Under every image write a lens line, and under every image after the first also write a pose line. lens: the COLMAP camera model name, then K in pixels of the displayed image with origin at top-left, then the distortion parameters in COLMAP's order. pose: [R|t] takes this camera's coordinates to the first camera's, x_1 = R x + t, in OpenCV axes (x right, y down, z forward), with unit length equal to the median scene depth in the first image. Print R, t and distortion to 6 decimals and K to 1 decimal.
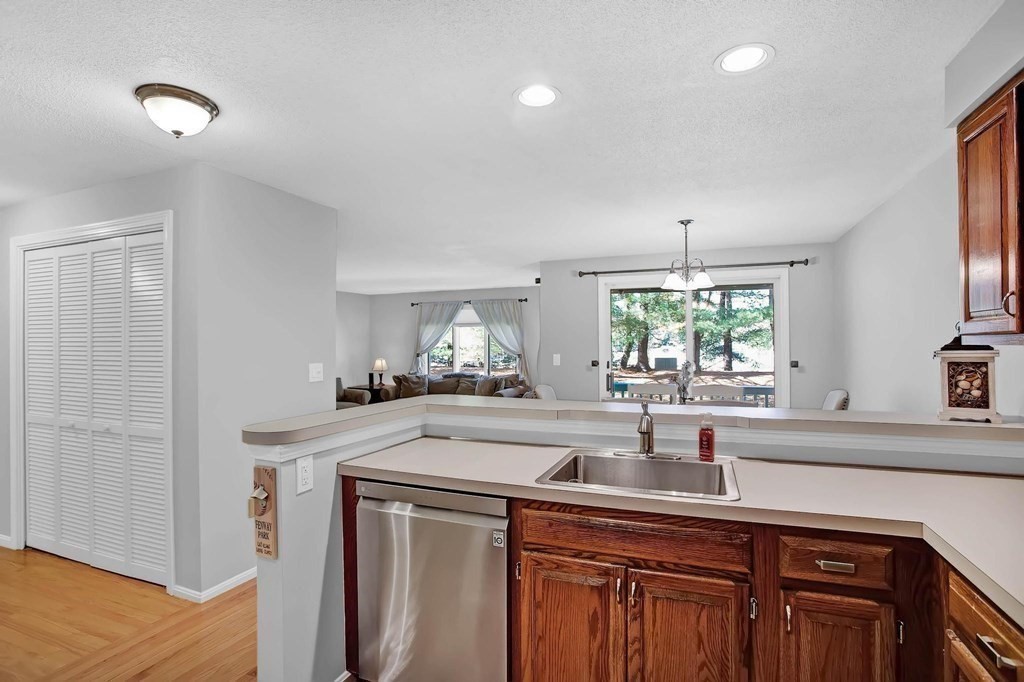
lens RADIAL K [[503.6, 0, 509.7], [0, 503.6, 345.6], [0, 0, 1]] dist [-0.071375, 0.030926]
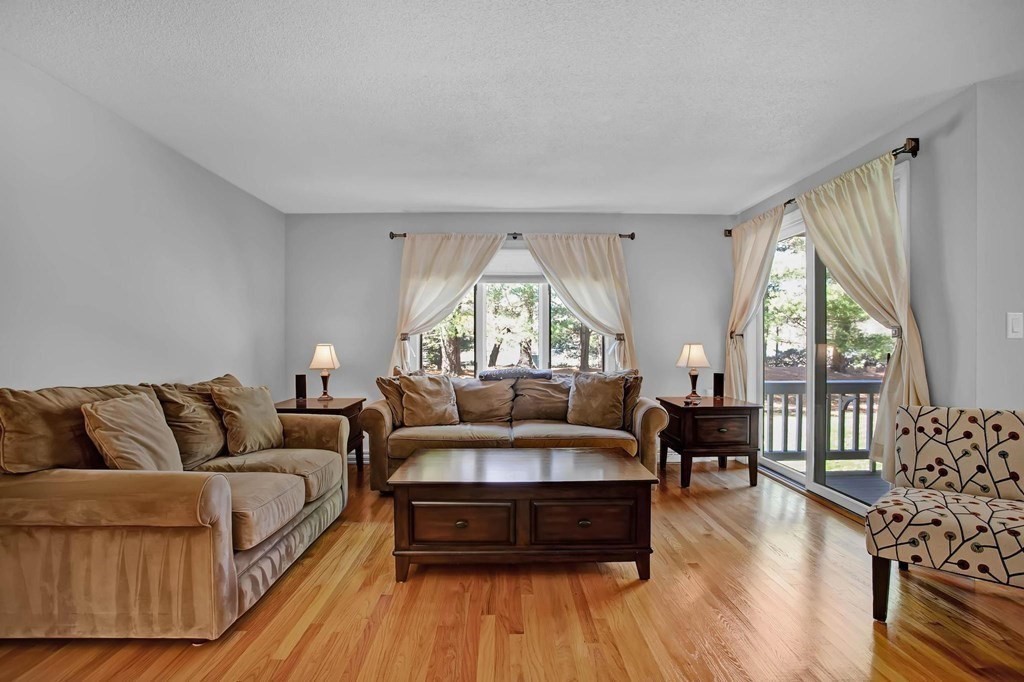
lens RADIAL K [[503.6, 0, 509.7], [0, 503.6, 345.6], [0, 0, 1]] dist [-0.071375, 0.030926]
pose [[0.920389, 0.000159, 0.391004, -0.299880], [0.000869, 0.999997, -0.002451, 0.030600], [-0.391004, 0.002596, 0.920386, 0.533228]]
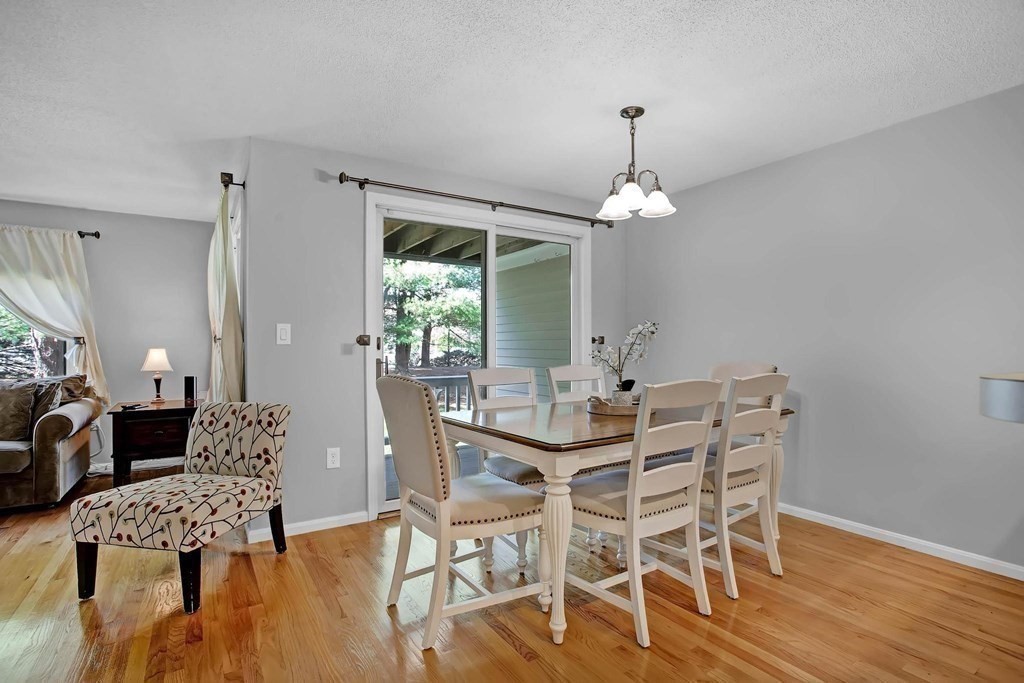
lens RADIAL K [[503.6, 0, 509.7], [0, 503.6, 346.1], [0, 0, 1]] dist [-0.071375, 0.030926]
pose [[0.580158, 0.000013, 0.814504, -0.127377], [0.004420, 0.999985, -0.003165, 0.029022], [-0.814492, 0.005436, 0.580149, 0.345619]]
